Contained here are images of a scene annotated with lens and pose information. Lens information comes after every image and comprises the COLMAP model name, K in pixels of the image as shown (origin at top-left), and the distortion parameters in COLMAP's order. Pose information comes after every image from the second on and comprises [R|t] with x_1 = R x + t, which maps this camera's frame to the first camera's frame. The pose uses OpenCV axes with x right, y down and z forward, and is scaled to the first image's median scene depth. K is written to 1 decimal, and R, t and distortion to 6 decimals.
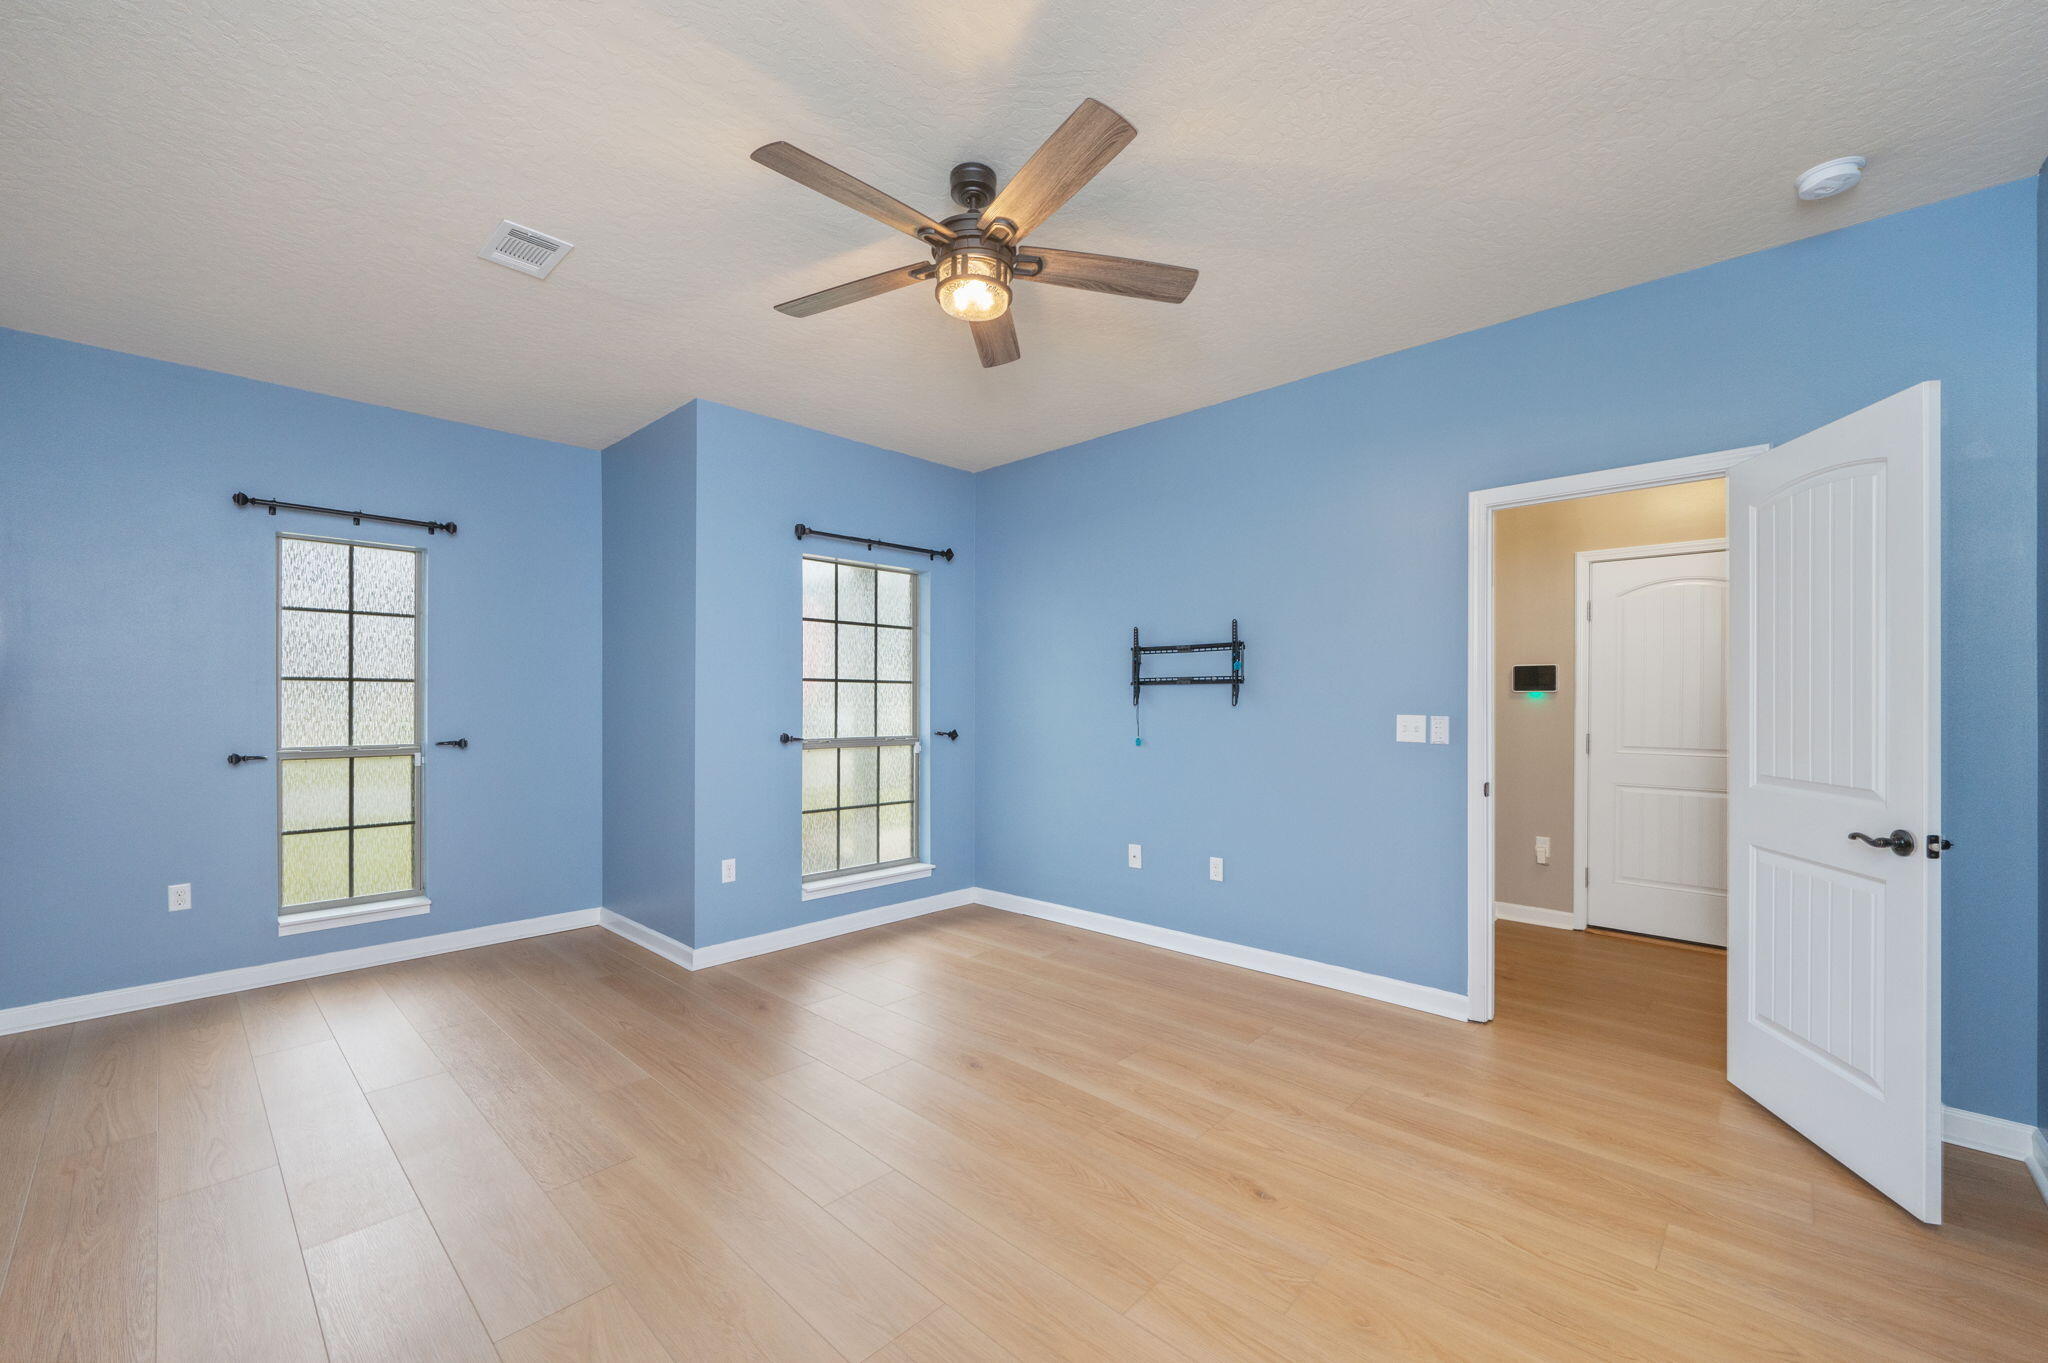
lens RADIAL K [[837.1, 0, 1027.3], [0, 837.1, 698.6], [0, 0, 1]] dist [0.001669, -0.000164]
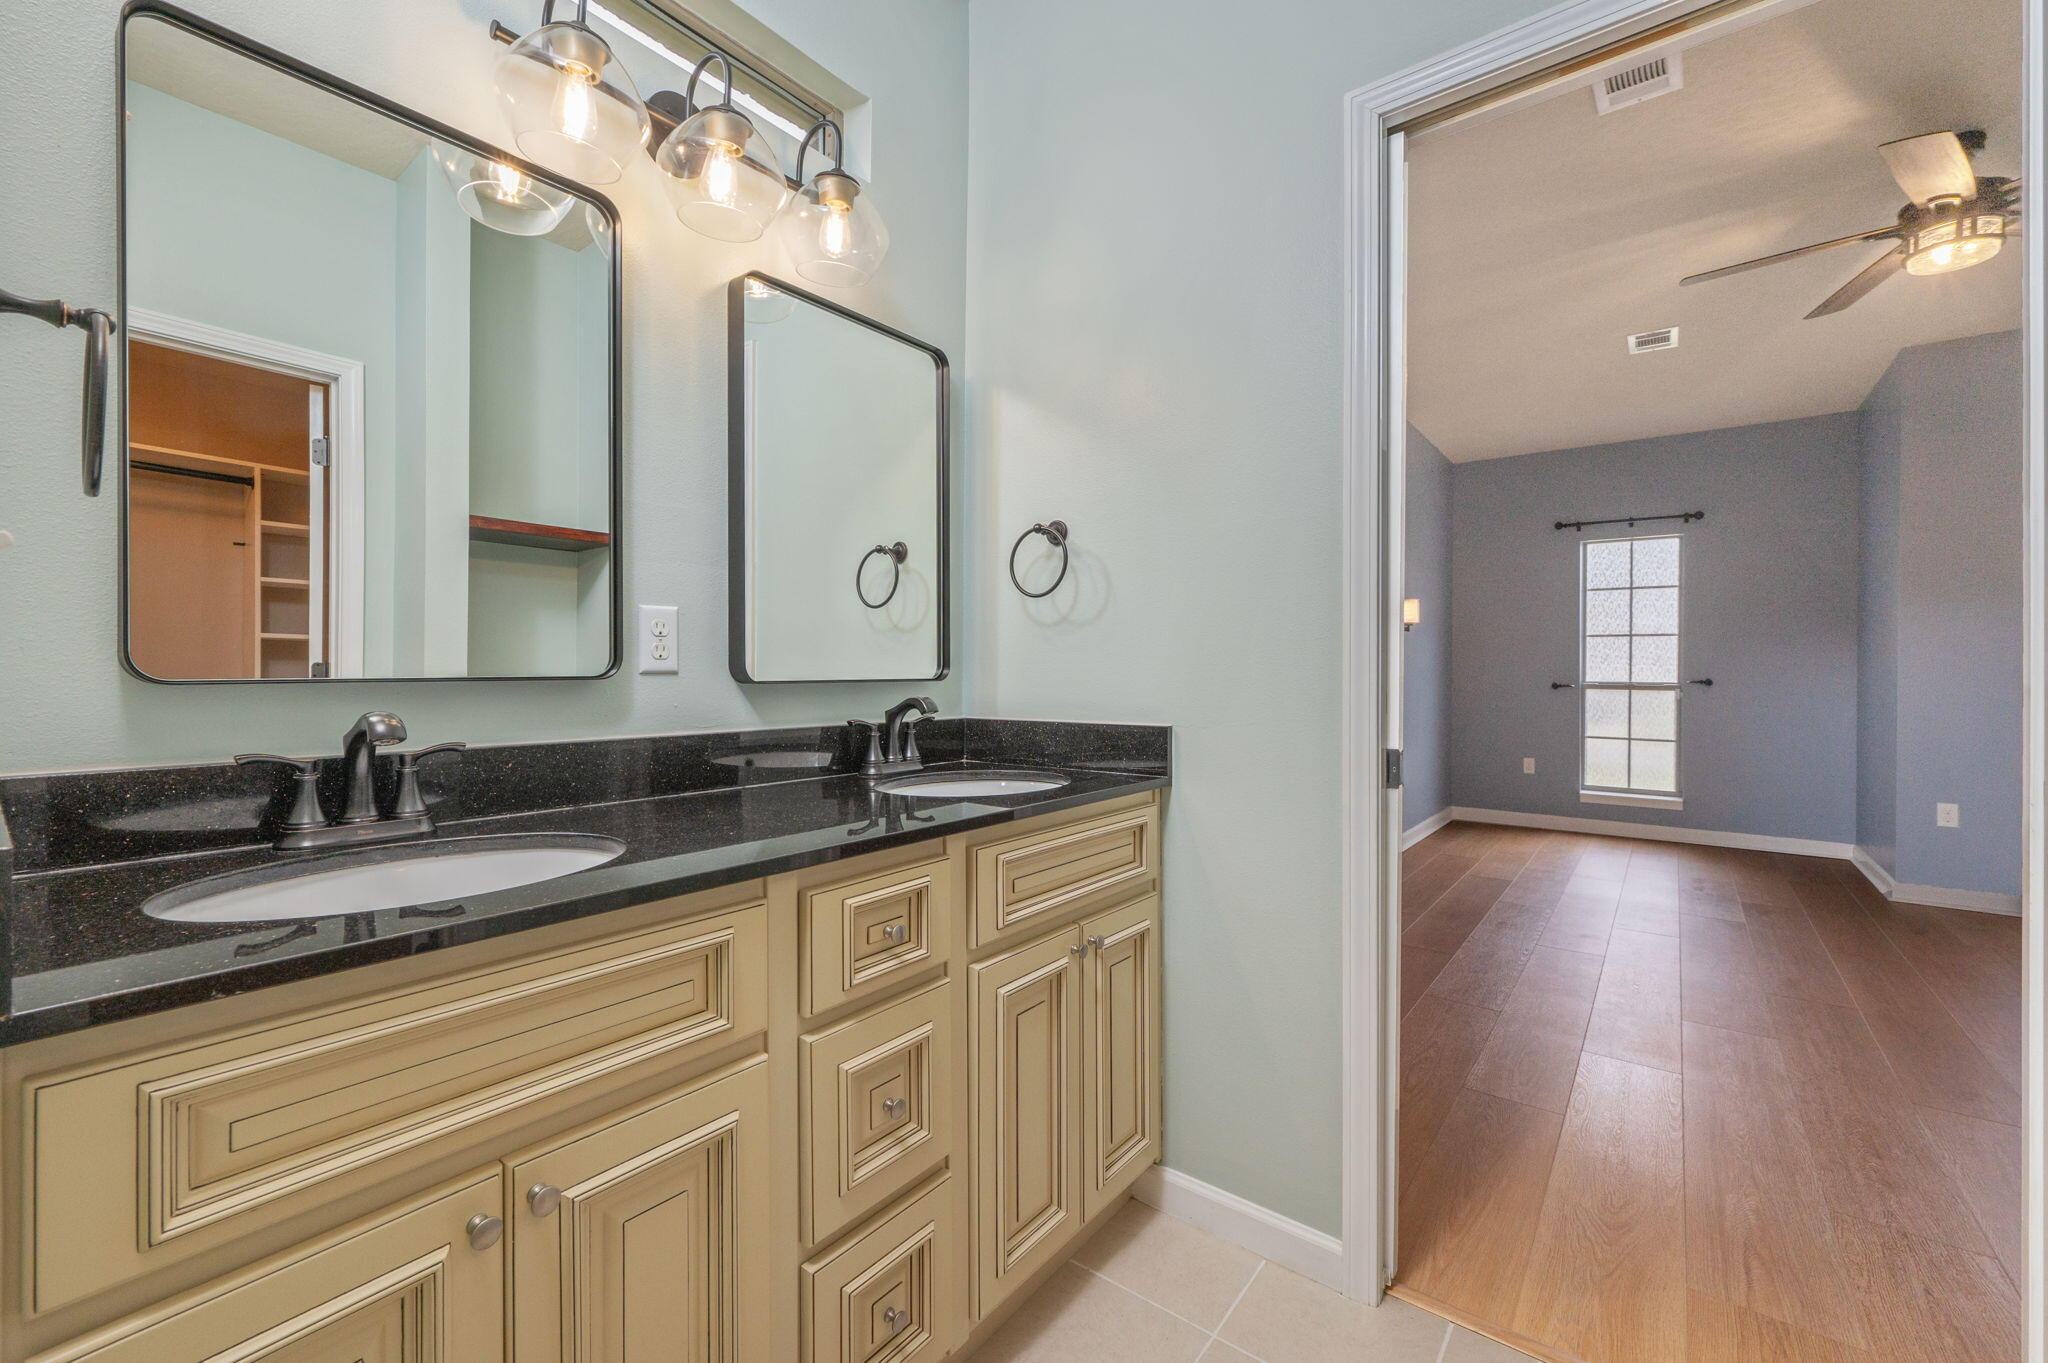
lens RADIAL K [[837.1, 0, 1019.8], [0, 837.1, 673.2], [0, 0, 1]] dist [0.001669, -0.000164]
pose [[0.101459, 0.006576, -0.994818, 0.510647], [0.001452, 0.999976, 0.006759, 0.031304], [0.994839, -0.002130, 0.101447, -0.180339]]
